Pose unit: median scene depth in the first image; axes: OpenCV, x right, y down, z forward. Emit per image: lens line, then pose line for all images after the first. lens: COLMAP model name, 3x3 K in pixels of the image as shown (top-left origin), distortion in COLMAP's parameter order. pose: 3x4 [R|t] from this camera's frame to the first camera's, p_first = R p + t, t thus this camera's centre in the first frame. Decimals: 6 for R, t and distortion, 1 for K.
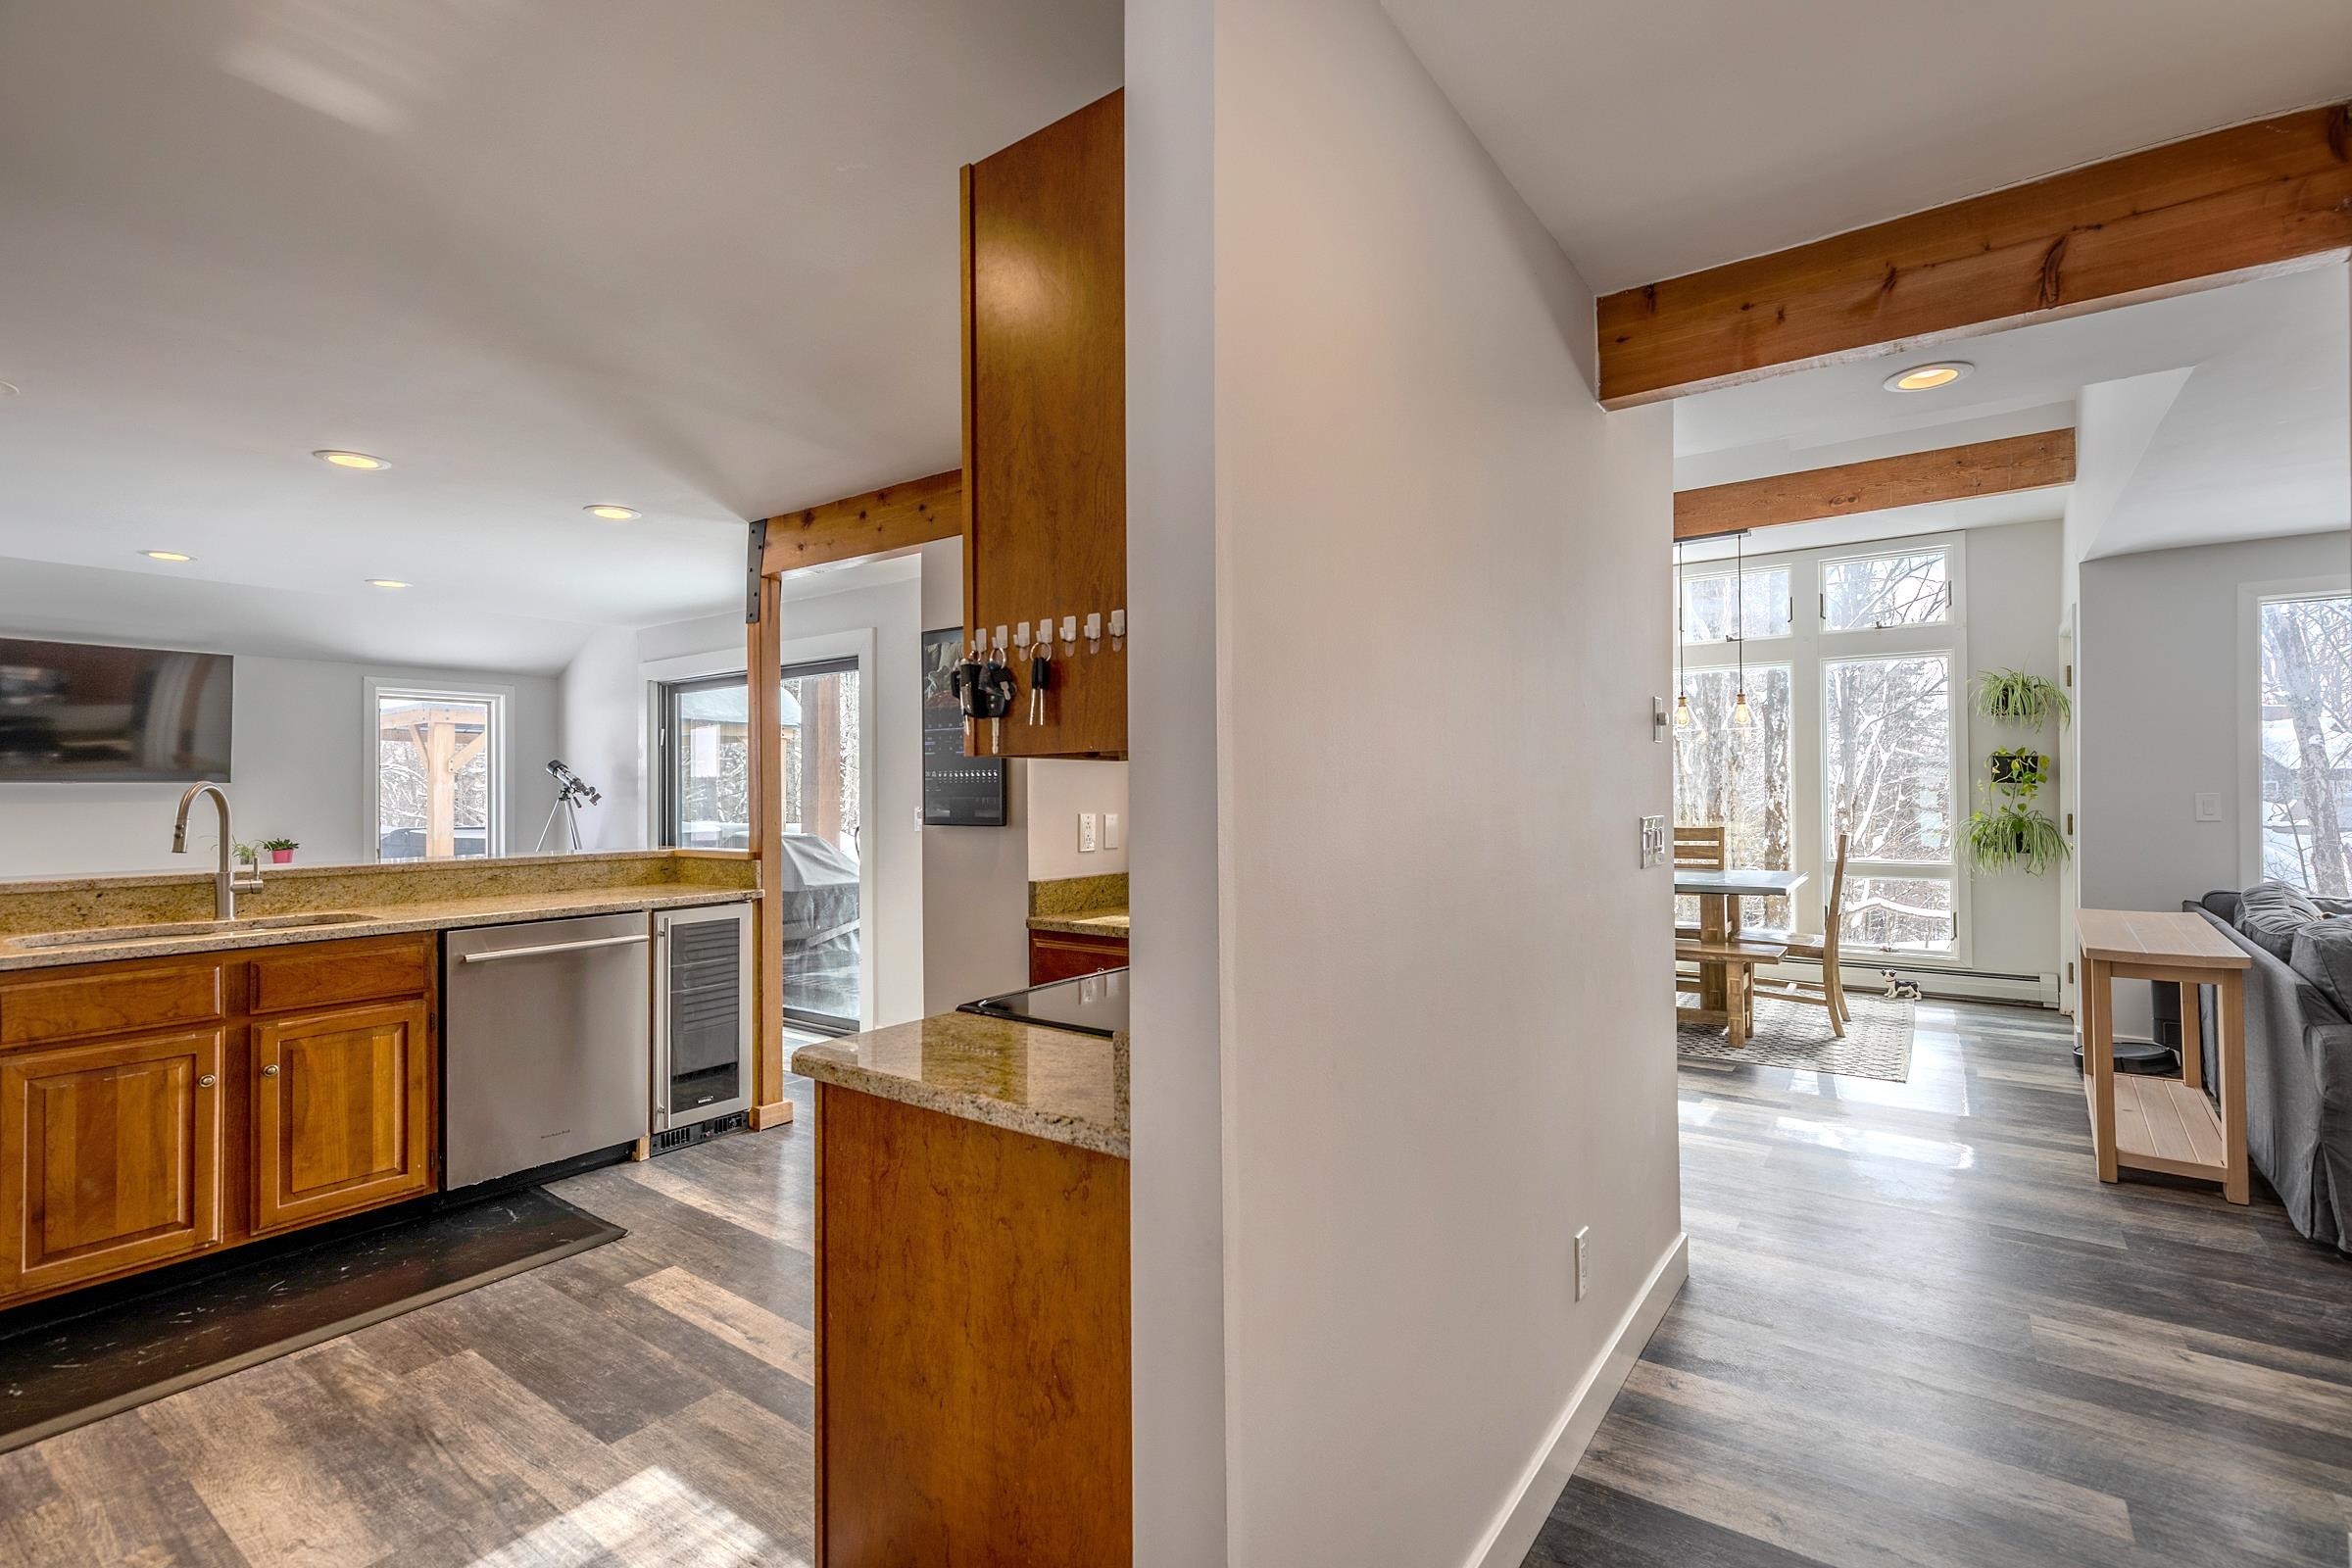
lens RADIAL K [[1072.0, 0, 1176.3], [0, 1072.0, 777.7], [0, 0, 1]] dist [0.003807, 0.000306]
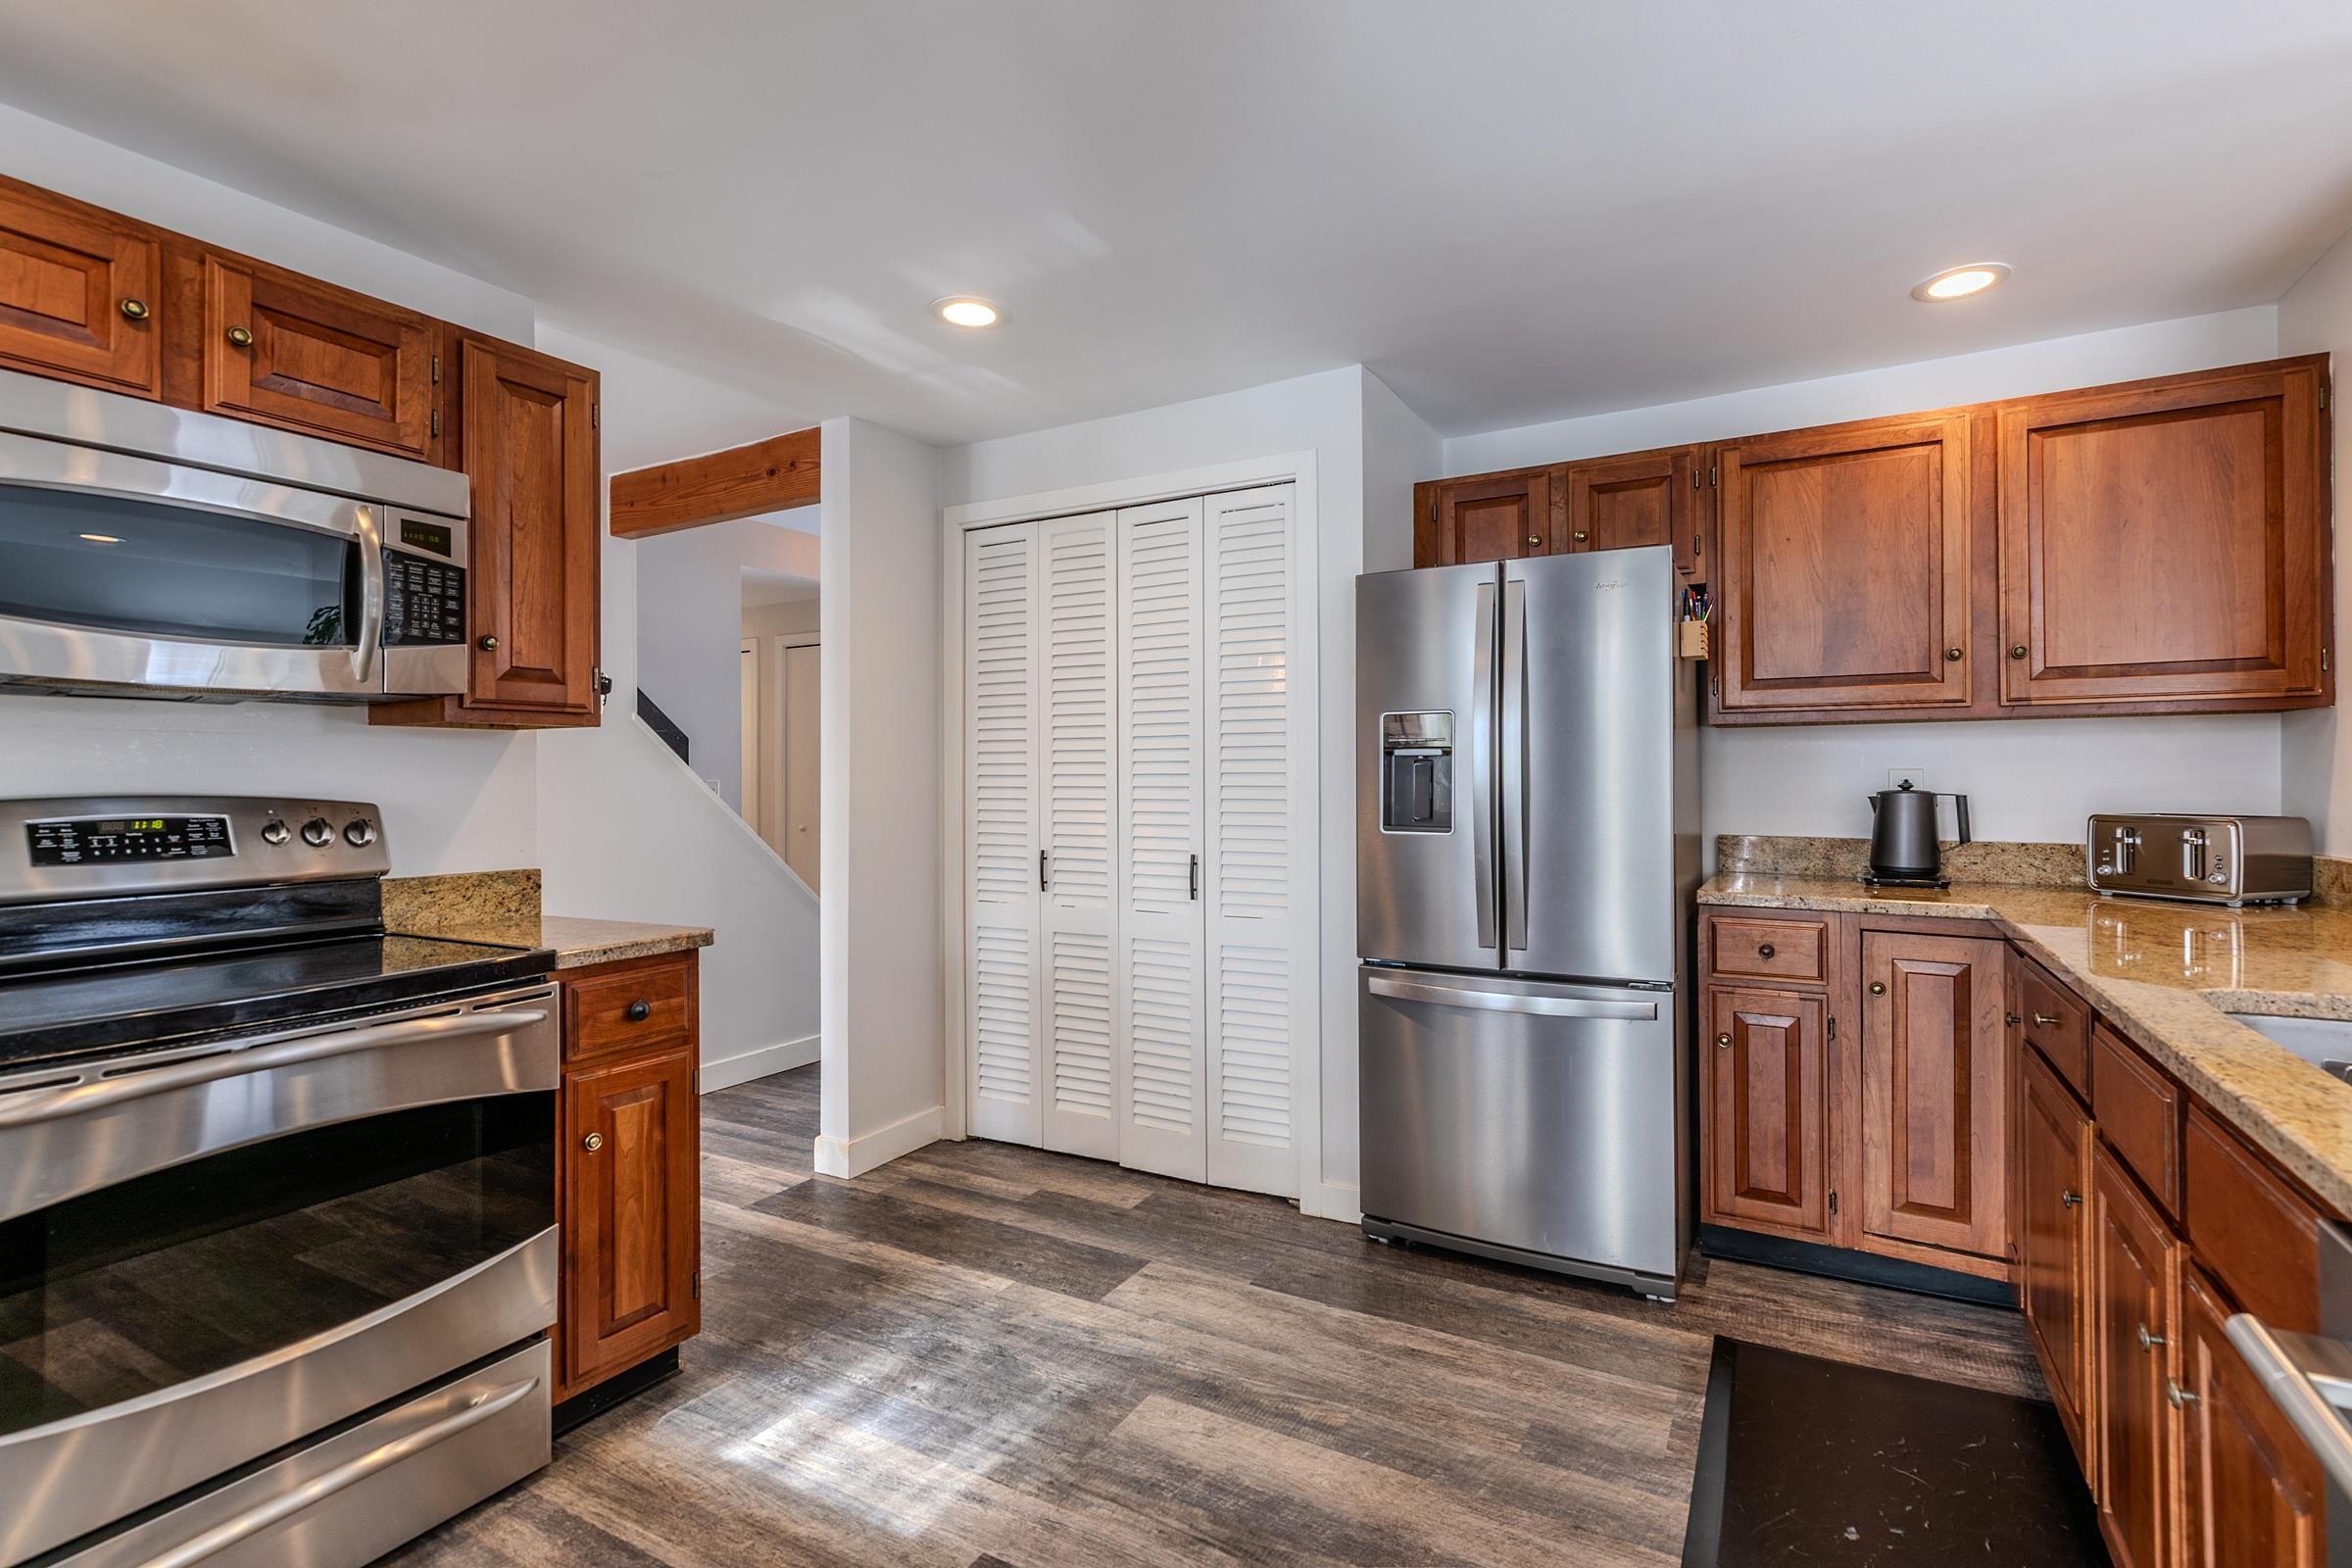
lens RADIAL K [[1072.0, 0, 1176.1], [0, 1072.0, 768.0], [0, 0, 1]] dist [0.003807, 0.000306]
pose [[-0.993671, 0.016426, -0.111122, -0.632443], [0.019010, 0.999572, -0.022230, 0.070618], [0.110710, -0.024201, -0.993558, 1.936915]]
